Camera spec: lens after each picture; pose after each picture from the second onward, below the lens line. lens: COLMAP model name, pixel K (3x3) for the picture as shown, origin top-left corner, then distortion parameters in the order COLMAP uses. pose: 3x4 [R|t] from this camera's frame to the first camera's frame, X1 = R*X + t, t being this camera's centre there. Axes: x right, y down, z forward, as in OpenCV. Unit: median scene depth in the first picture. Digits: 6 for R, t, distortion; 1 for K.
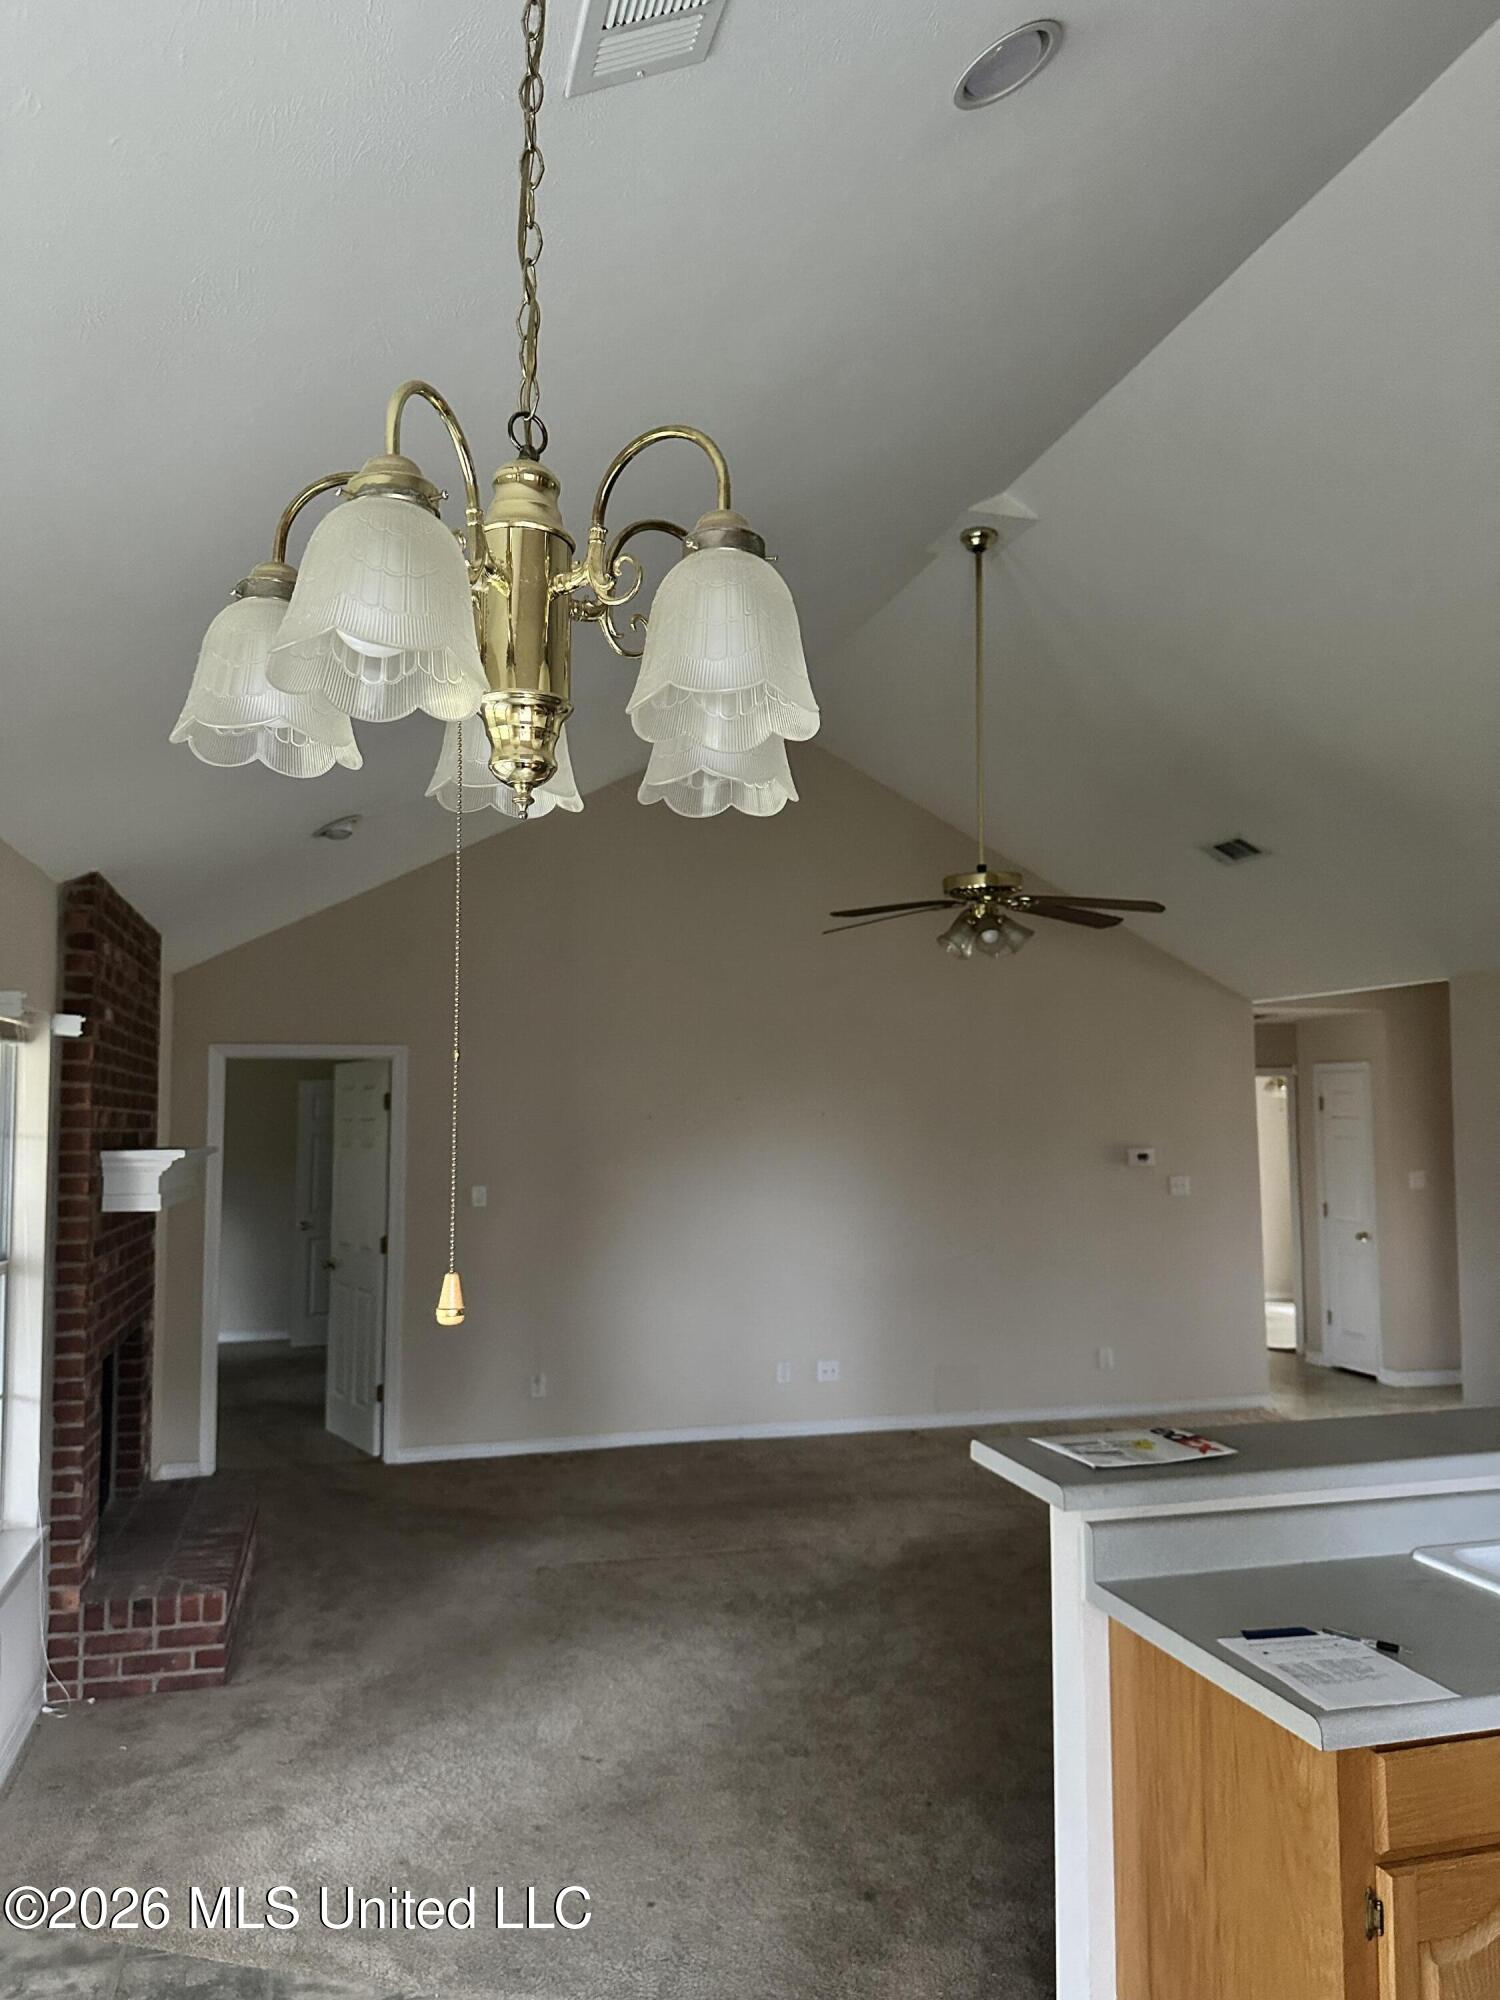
lens RADIAL K [[1426.0, 0, 748.5], [0, 1426.0, 1001.2], [0, 0, 1]] dist [0.005358, -0.032433]
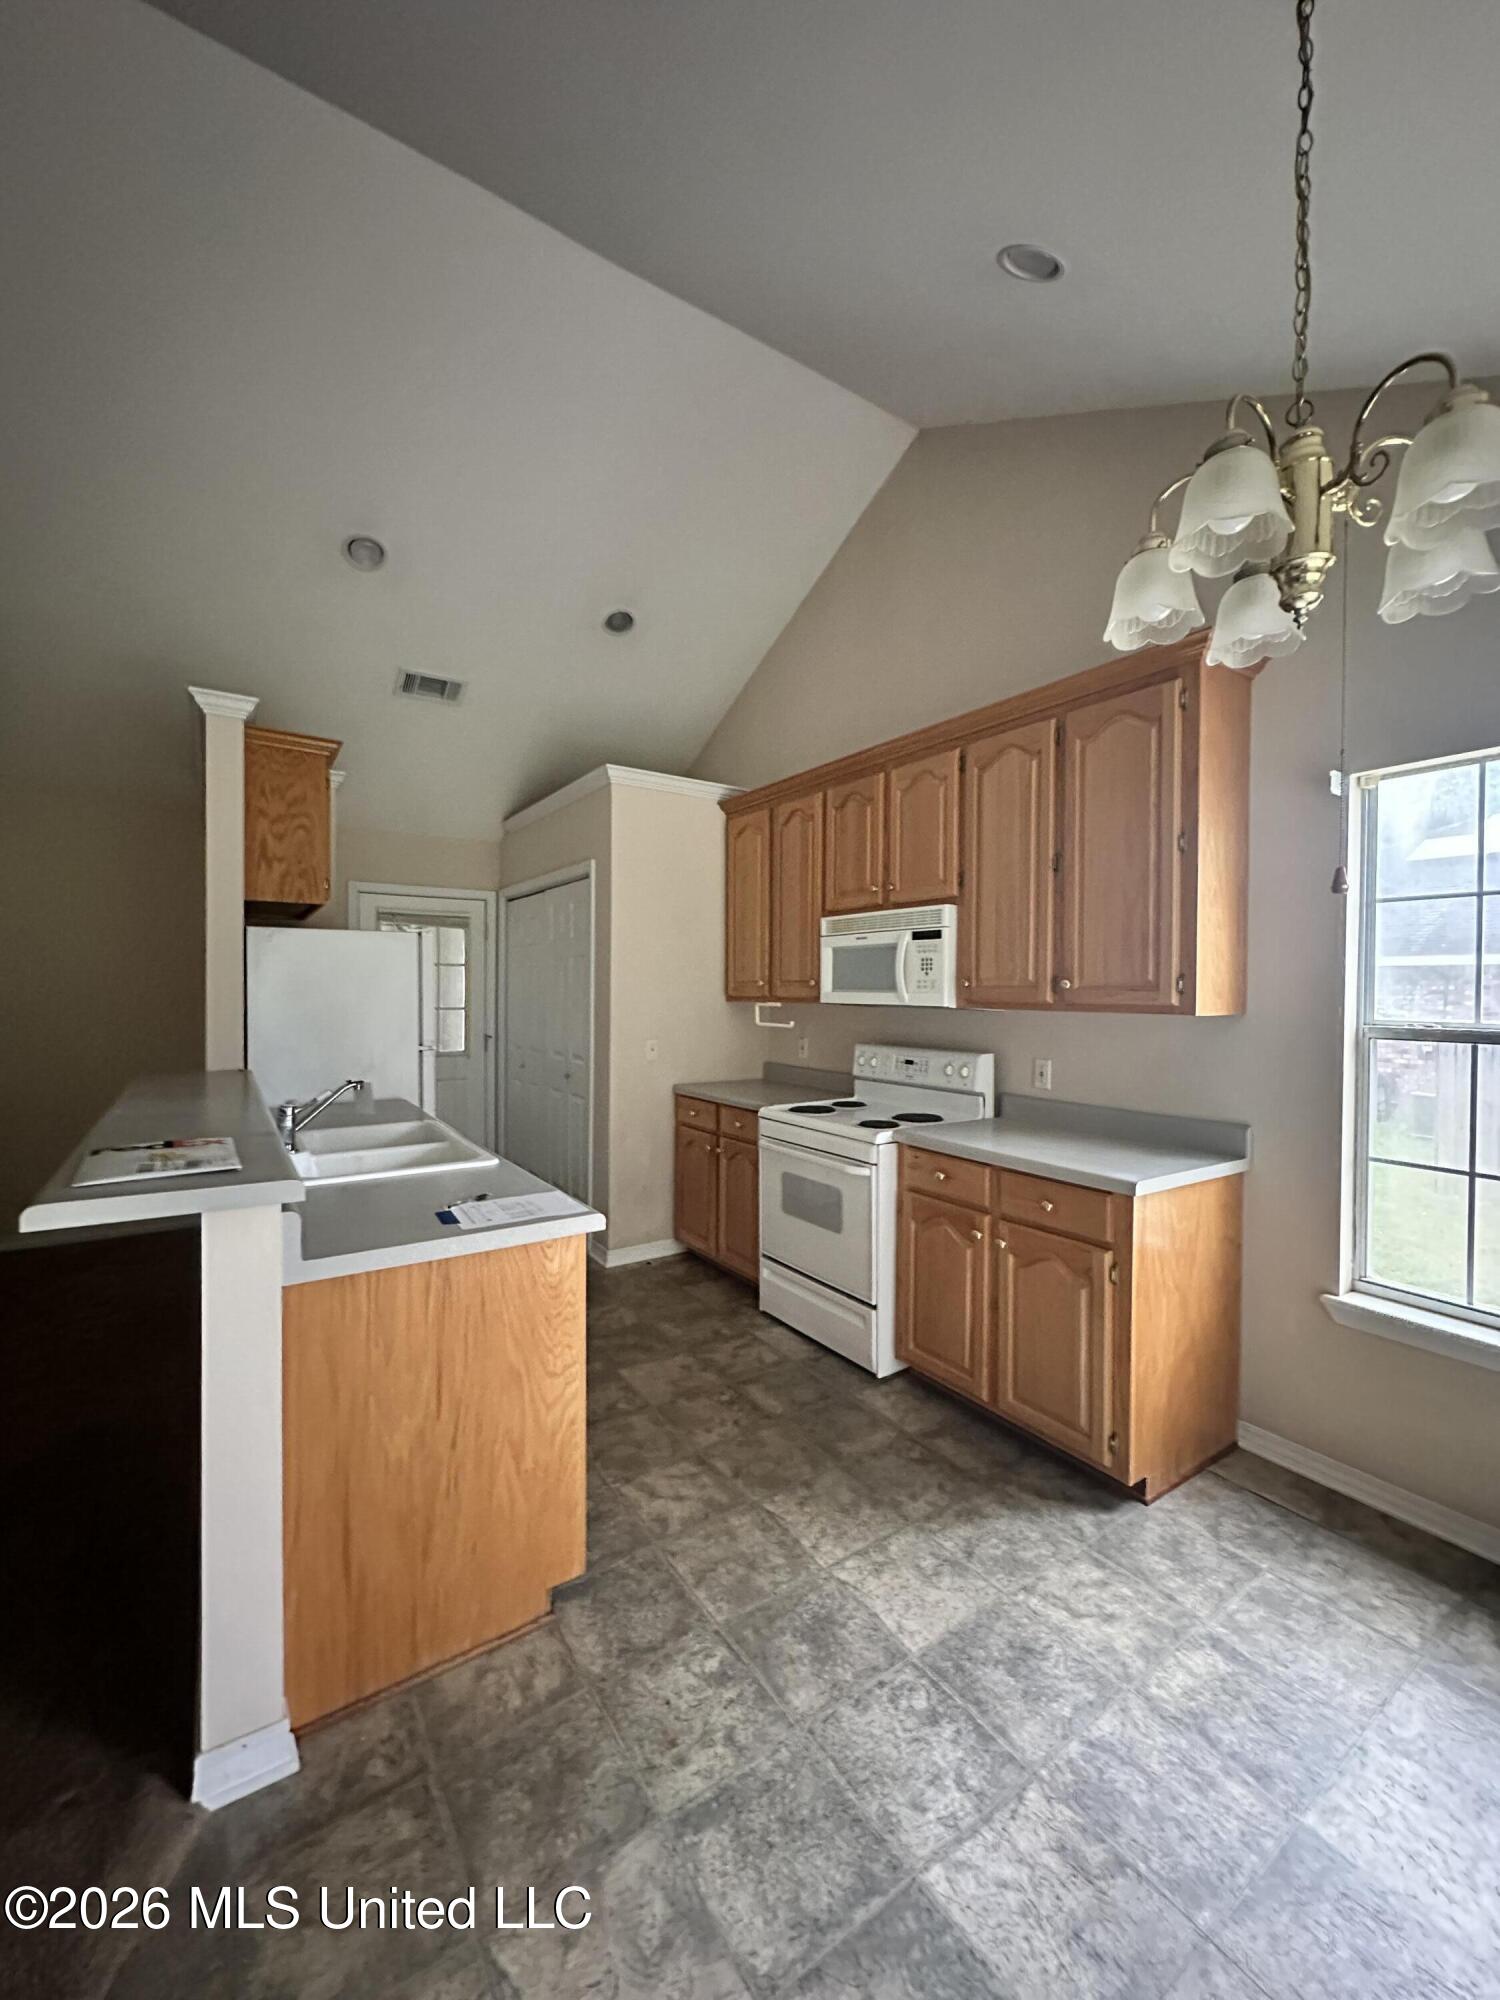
lens RADIAL K [[803.9, 0, 750.6], [0, 803.9, 998.5], [0, 0, 1]] dist [-0.000061, -0.000006]
pose [[-0.314855, -0.008810, 0.949099, -0.514775], [-0.069092, 0.997517, -0.013661, 0.232407], [-0.946622, -0.069876, -0.314682, 1.054177]]
